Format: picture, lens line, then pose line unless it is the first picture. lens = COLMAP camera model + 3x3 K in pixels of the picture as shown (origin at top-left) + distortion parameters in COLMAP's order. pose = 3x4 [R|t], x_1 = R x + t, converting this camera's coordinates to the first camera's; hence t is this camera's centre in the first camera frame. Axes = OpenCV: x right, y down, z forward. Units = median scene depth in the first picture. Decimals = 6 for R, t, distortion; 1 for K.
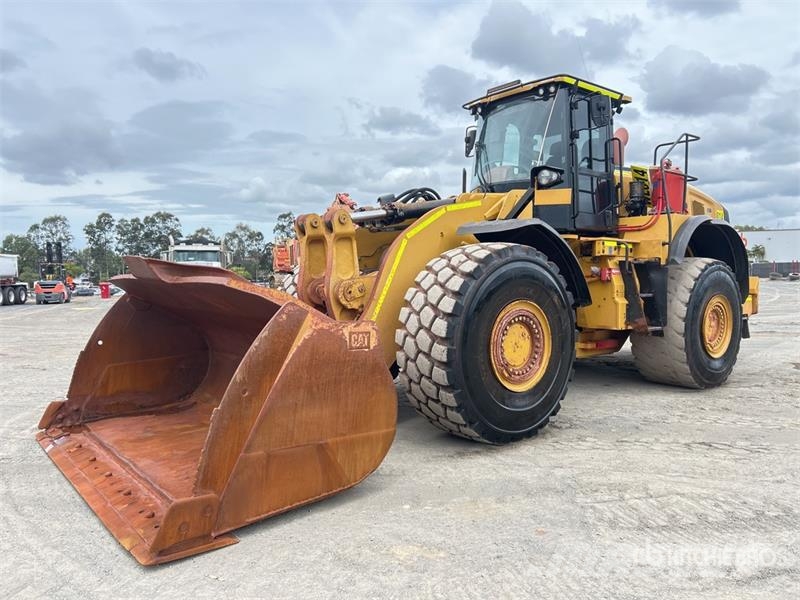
lens RADIAL K [[599.6, 0, 393.0], [0, 599.6, 287.1], [0, 0, 1]] dist [0.051336, -0.058821]
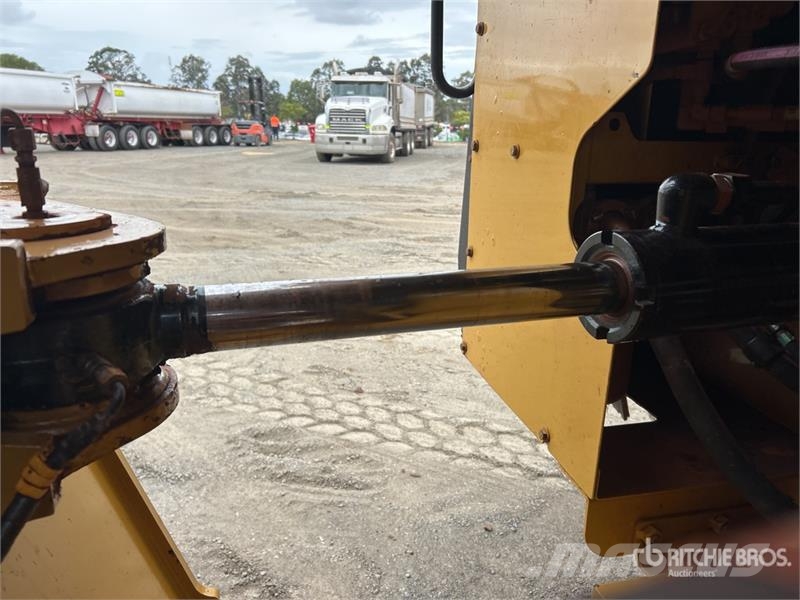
lens RADIAL K [[599.6, 0, 416.5], [0, 599.6, 279.9], [0, 0, 1]] dist [0.051336, -0.058821]
pose [[0.917876, 0.120761, -0.378048, 0.275101], [-0.030584, 0.971272, 0.235999, 0.002366], [0.395687, -0.205056, 0.895200, 1.393411]]
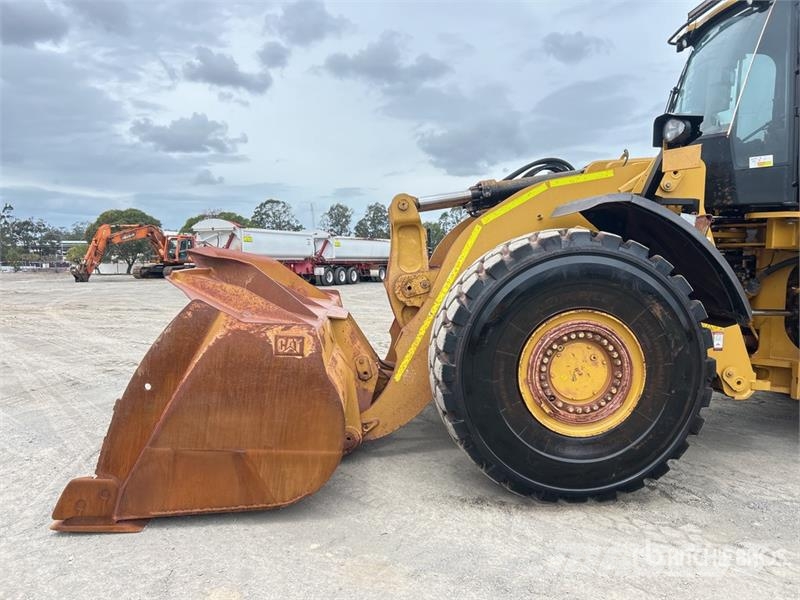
lens RADIAL K [[599.6, 0, 401.2], [0, 599.6, 303.6], [0, 0, 1]] dist [0.051336, -0.058821]
pose [[0.813446, 0.058751, -0.578665, 0.431826], [-0.026050, 0.997567, 0.064663, -0.025053], [0.581056, -0.037526, 0.812998, 0.283954]]
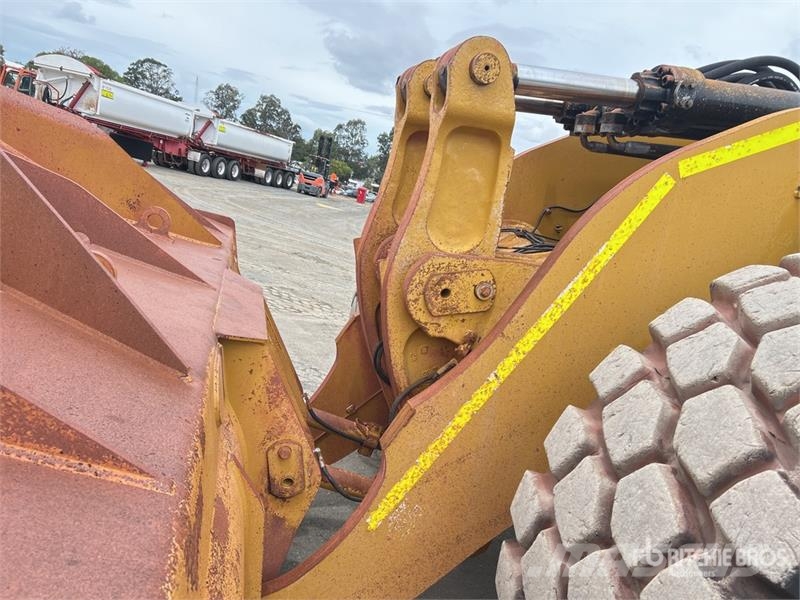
lens RADIAL K [[599.6, 0, 399.5], [0, 599.6, 301.2], [0, 0, 1]] dist [0.051336, -0.058821]
pose [[0.880751, 0.295128, -0.370373, 0.033286], [-0.250951, 0.954093, 0.163494, -0.036140], [0.401622, -0.051052, 0.914381, 0.686784]]
